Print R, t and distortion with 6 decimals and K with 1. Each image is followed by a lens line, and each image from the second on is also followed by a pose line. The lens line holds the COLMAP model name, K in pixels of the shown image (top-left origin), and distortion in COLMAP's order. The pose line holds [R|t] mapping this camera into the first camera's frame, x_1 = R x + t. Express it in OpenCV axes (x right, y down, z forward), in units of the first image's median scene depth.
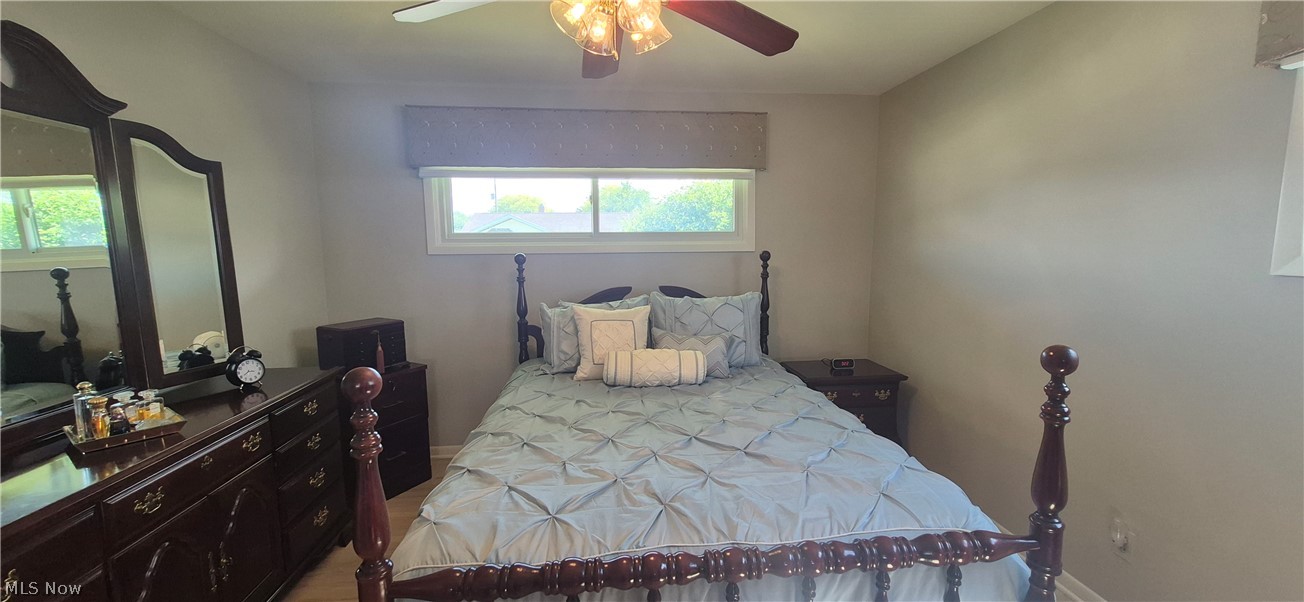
lens RADIAL K [[510.1, 0, 659.5], [0, 510.1, 299.6], [0, 0, 1]] dist [0.001090, 0.000104]
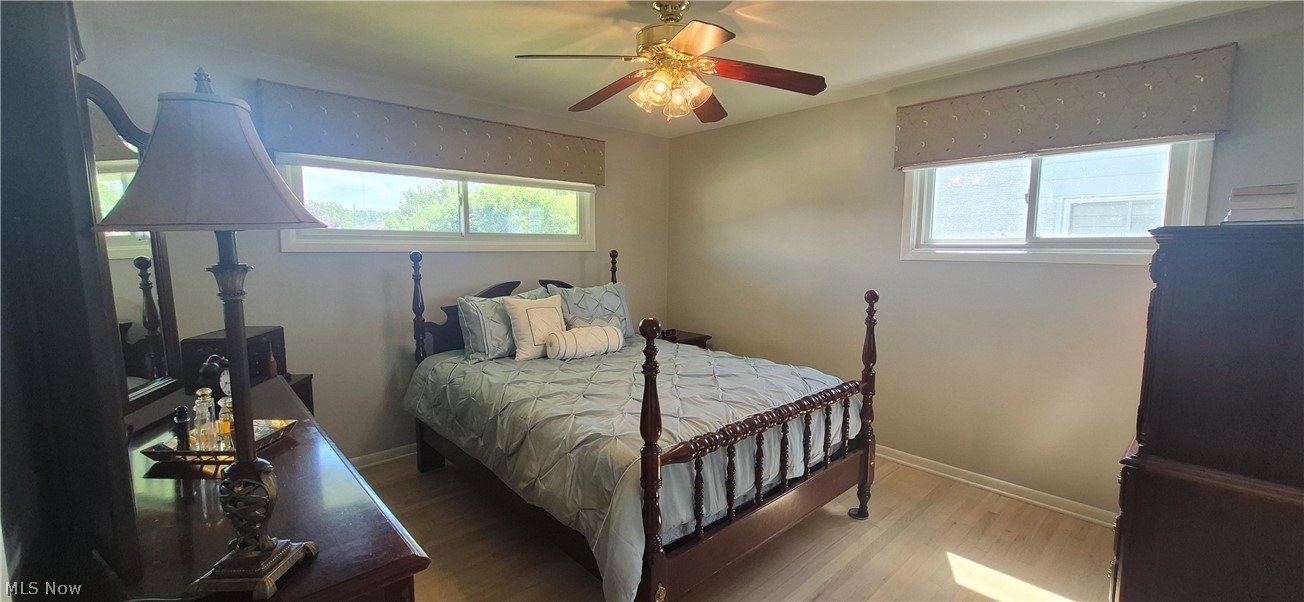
lens RADIAL K [[510.1, 0, 659.5], [0, 510.1, 299.6], [0, 0, 1]] dist [0.001090, 0.000104]
pose [[0.800891, -0.051475, 0.596593, -0.501156], [0.056528, 0.998348, 0.010254, 0.021910], [-0.596136, 0.025512, 0.802478, -0.091072]]
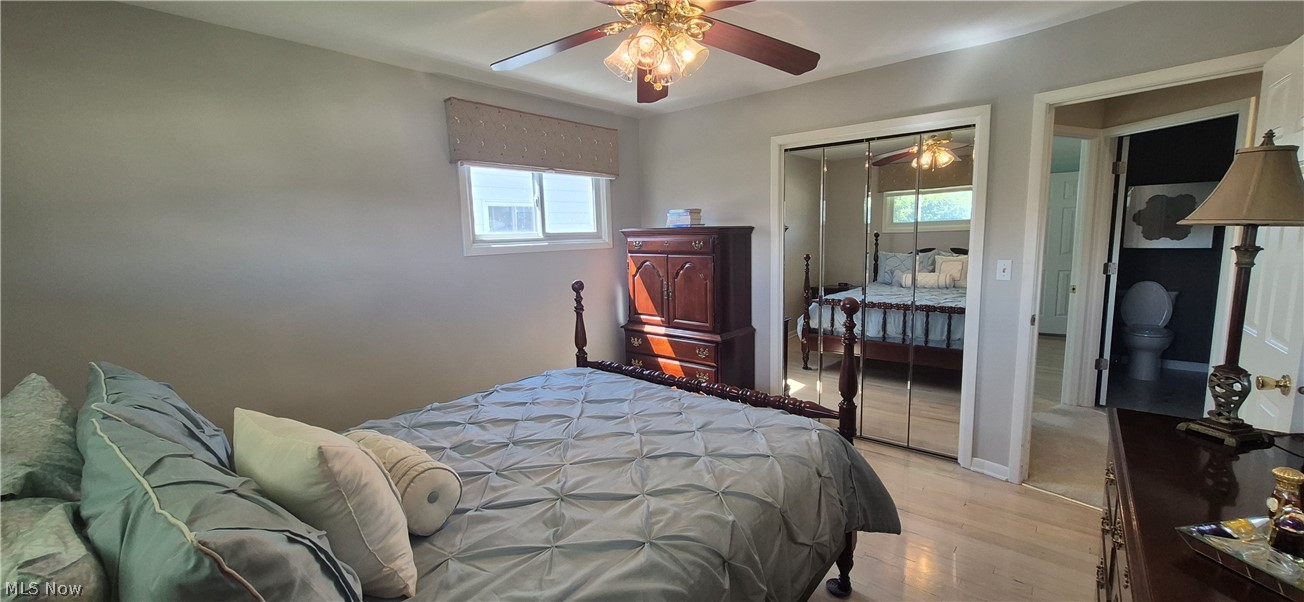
lens RADIAL K [[510.1, 0, 659.5], [0, 510.1, 299.6], [0, 0, 1]] dist [0.001090, 0.000104]
pose [[-0.710328, -0.071226, 0.700258, -0.484600], [0.107810, 0.972118, 0.208238, -0.113376], [-0.695565, 0.223412, -0.682844, 0.947675]]
